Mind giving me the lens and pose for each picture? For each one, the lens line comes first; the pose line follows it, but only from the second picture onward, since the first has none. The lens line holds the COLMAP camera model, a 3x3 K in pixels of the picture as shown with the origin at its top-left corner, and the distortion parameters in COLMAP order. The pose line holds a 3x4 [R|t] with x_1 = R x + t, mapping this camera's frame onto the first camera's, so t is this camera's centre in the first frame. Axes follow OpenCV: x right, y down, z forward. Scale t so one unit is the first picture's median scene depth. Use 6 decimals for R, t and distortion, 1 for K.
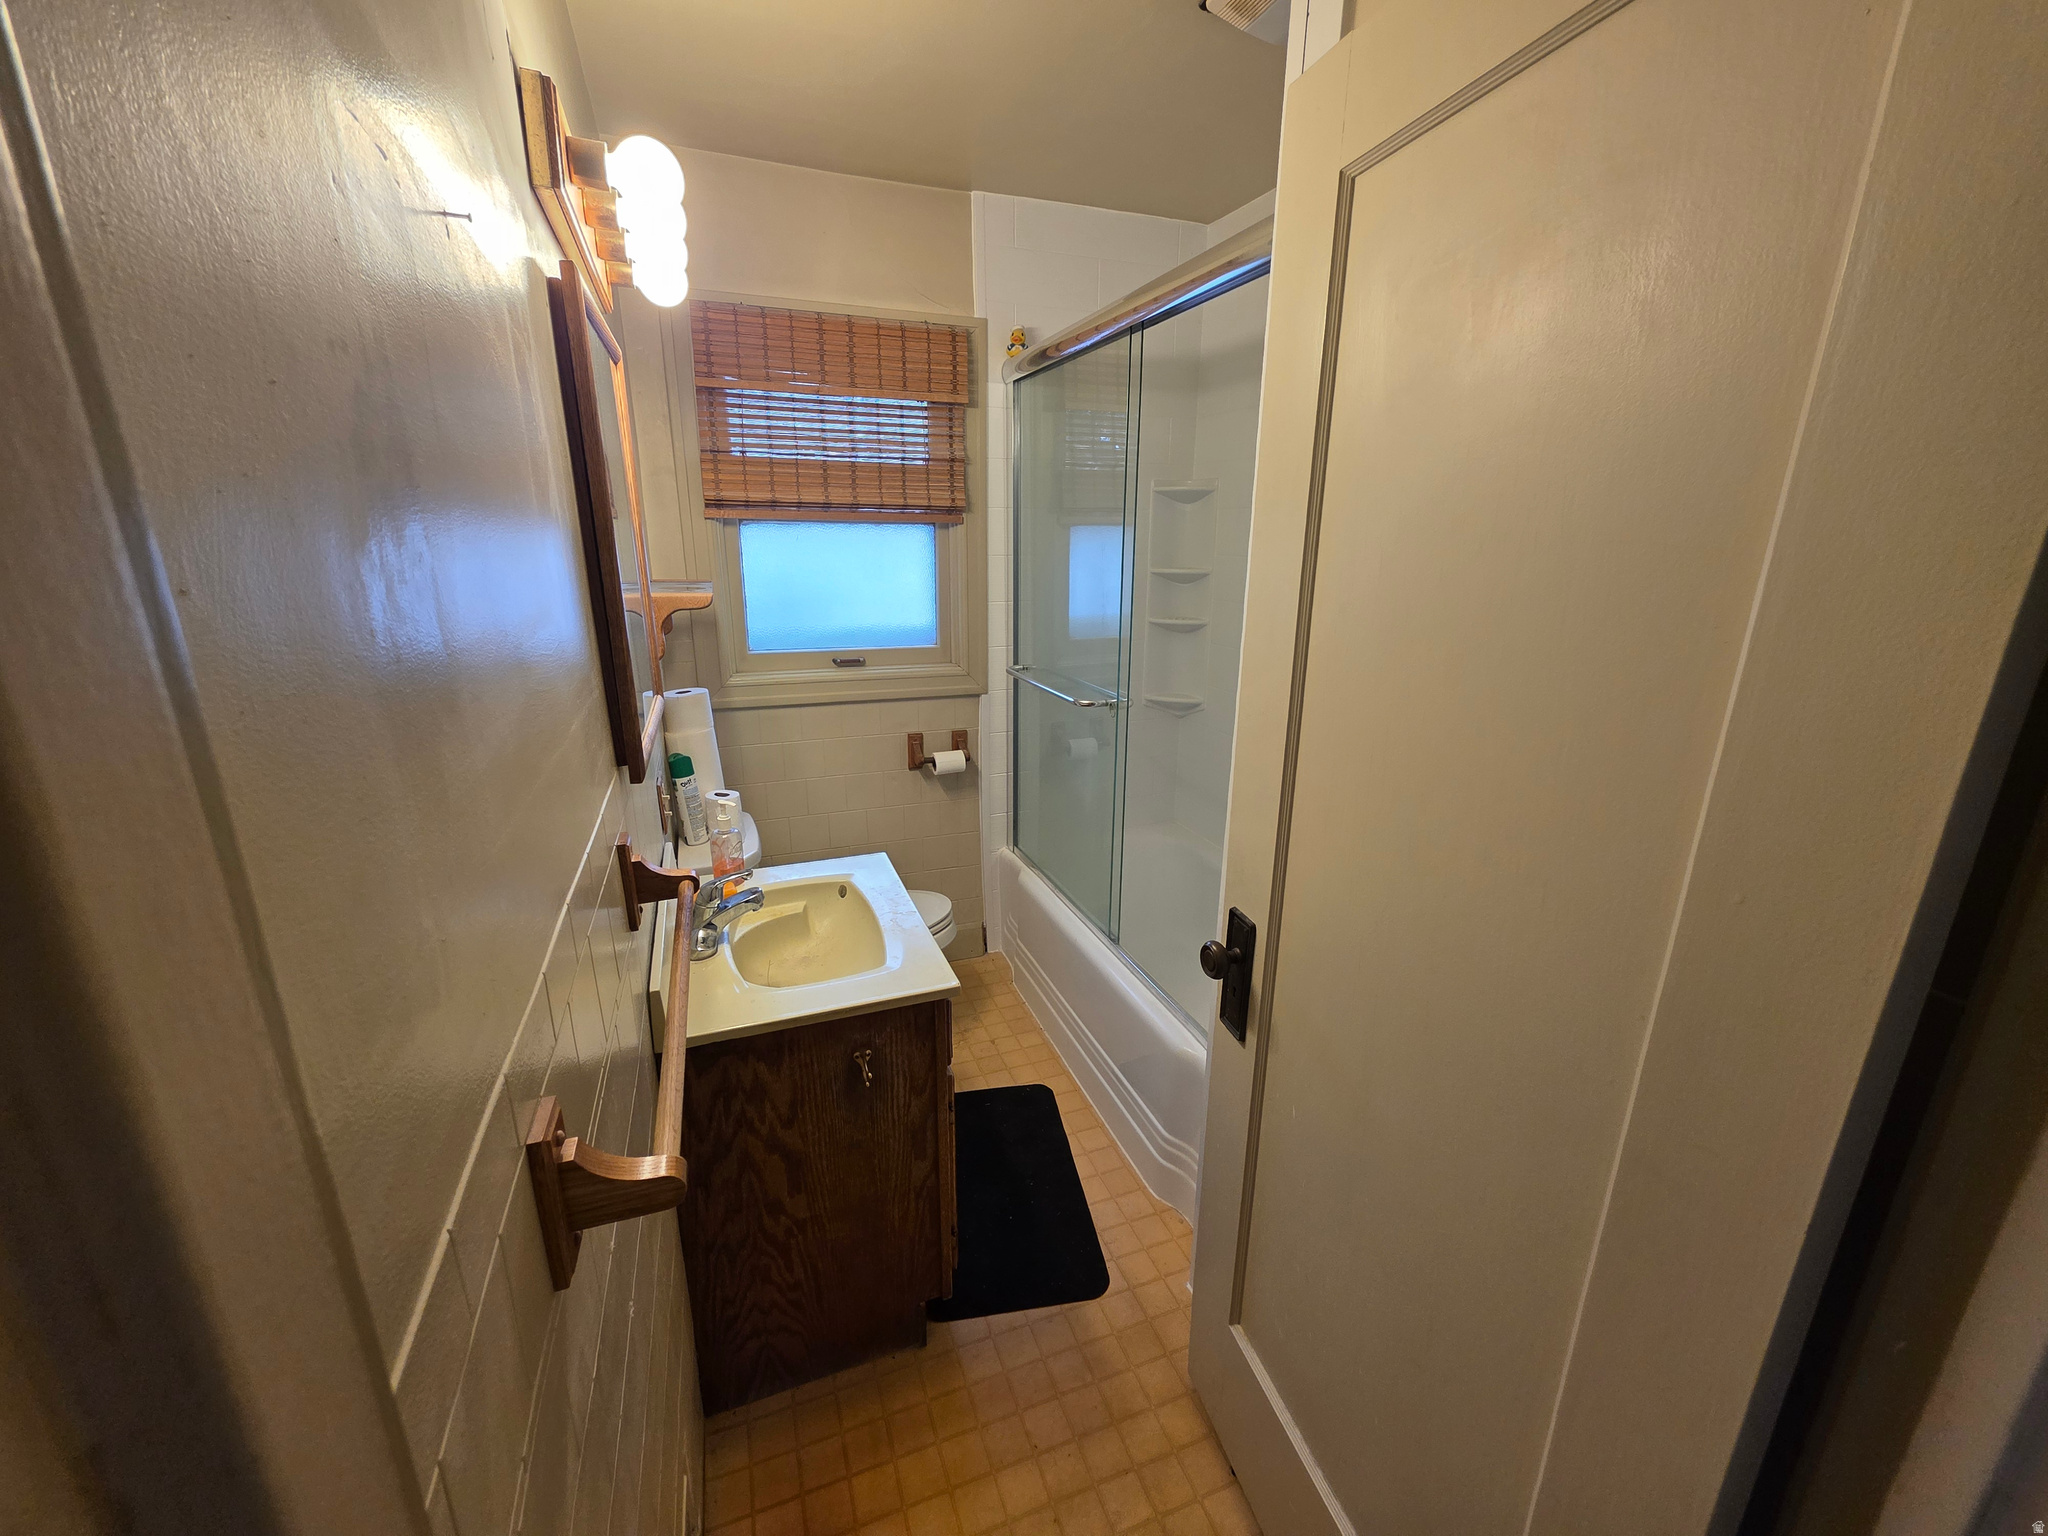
lens RADIAL K [[812.3, 0, 1026.8], [0, 812.3, 756.0], [0, 0, 1]] dist [0.001317, 0.000270]
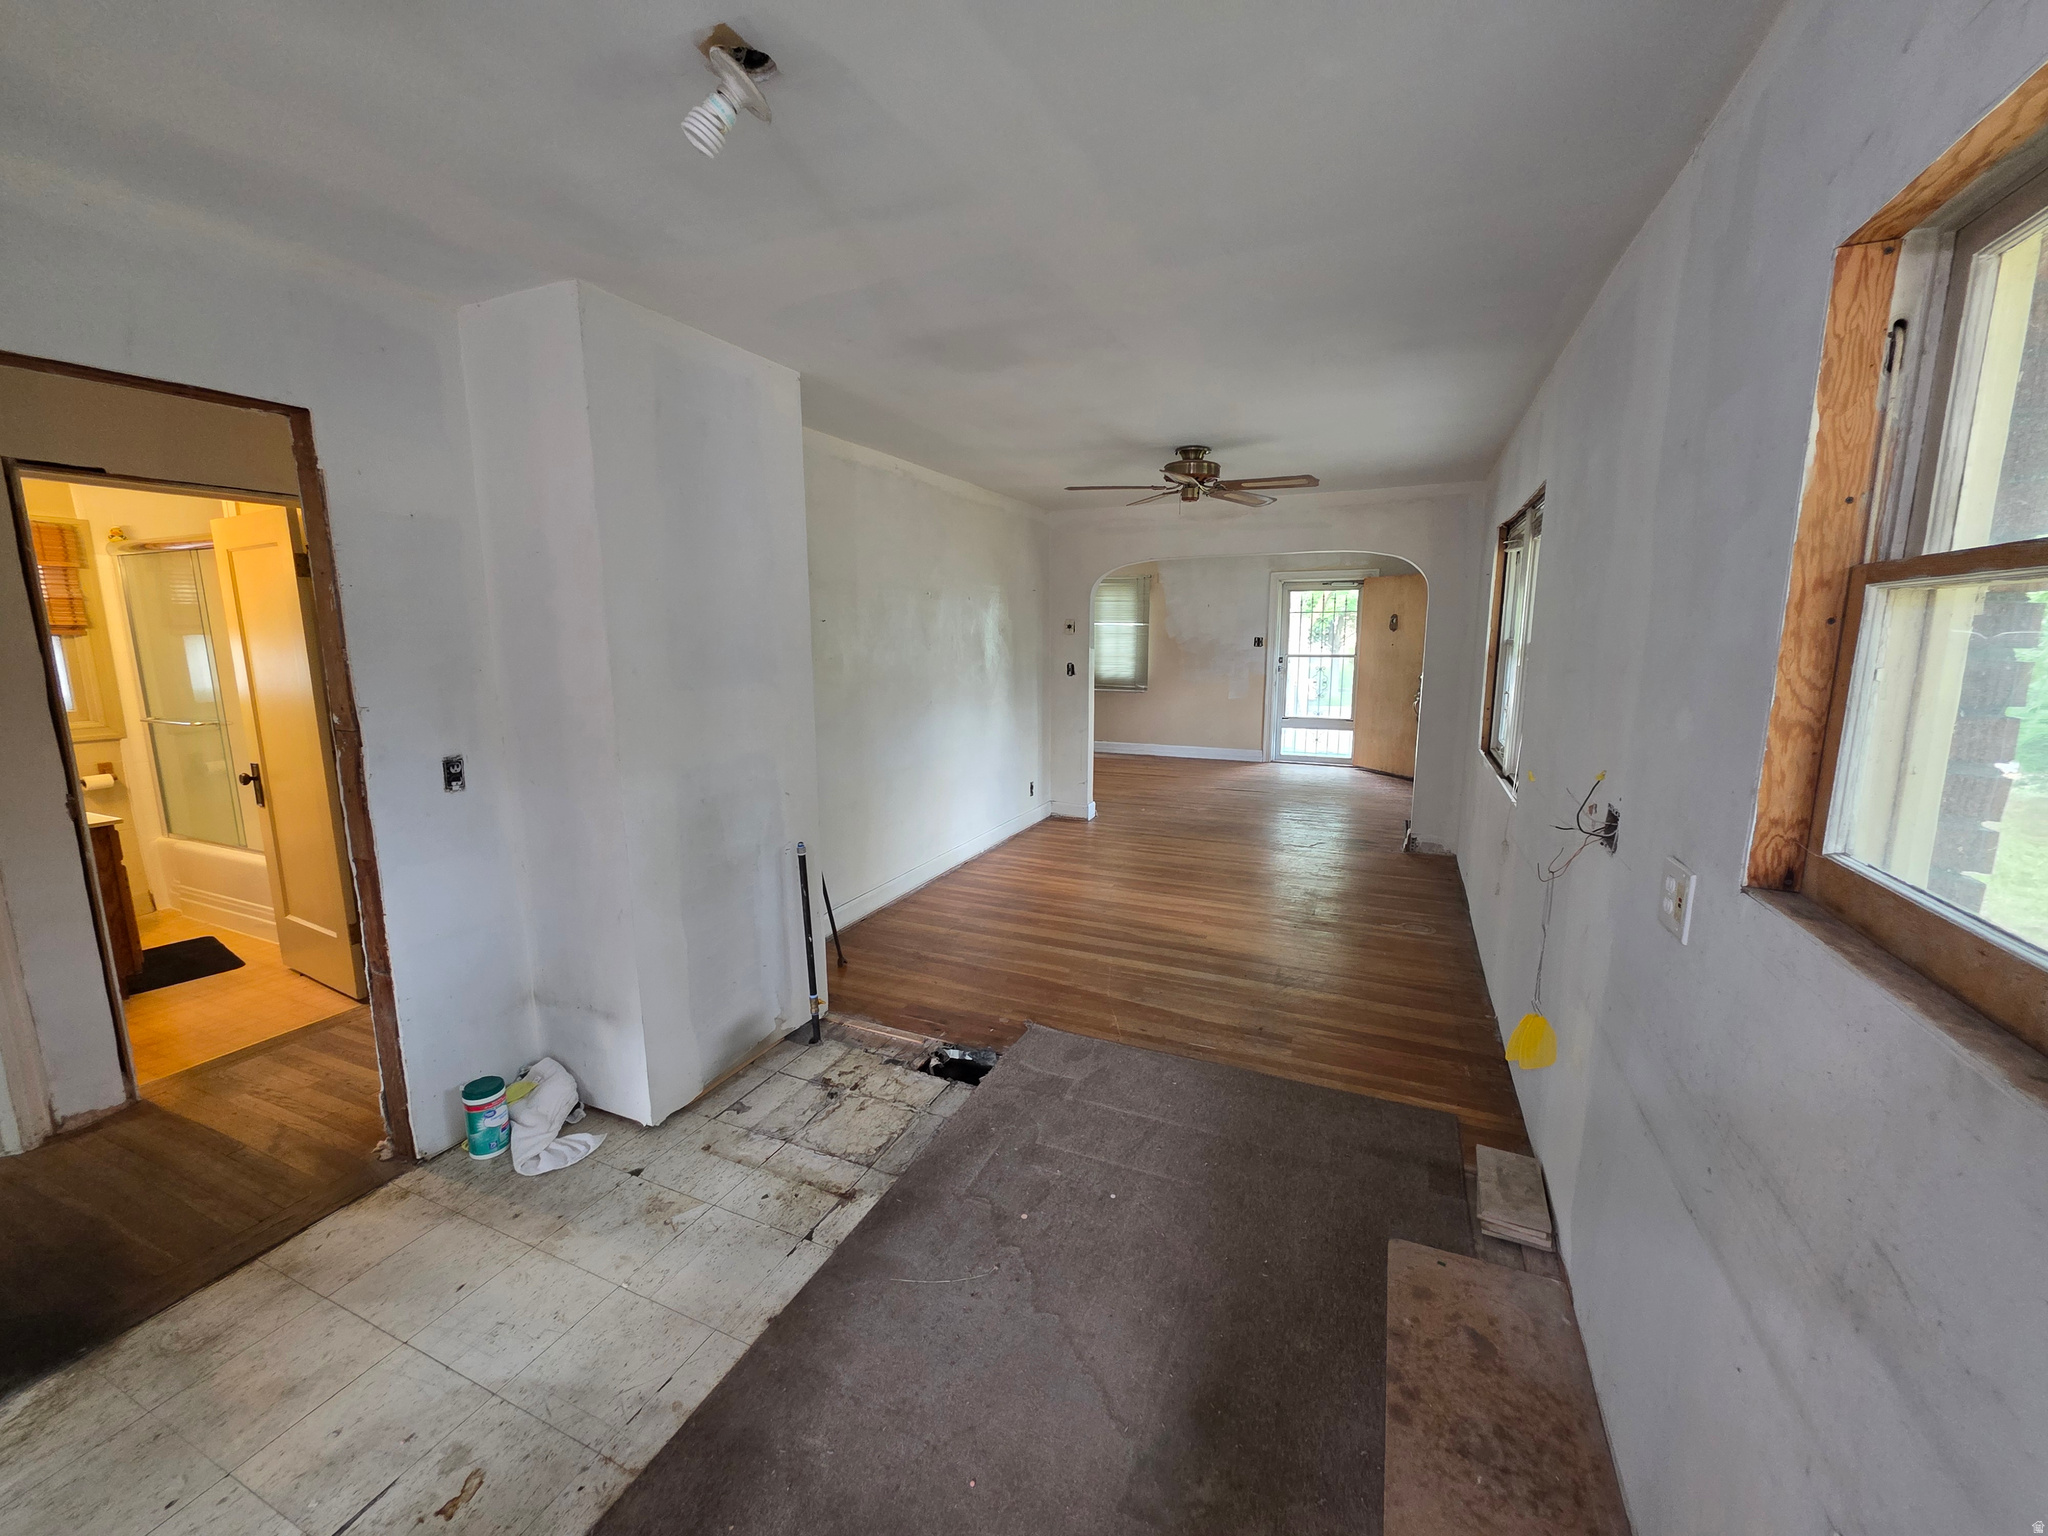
lens RADIAL K [[812.3, 0, 1026.8], [0, 812.3, 756.0], [0, 0, 1]] dist [0.001317, 0.000270]
pose [[0.707186, -0.124045, 0.696061, 0.093973], [0.207869, 0.977457, -0.036999, 0.427862], [-0.675780, 0.170855, 0.717028, -1.490485]]
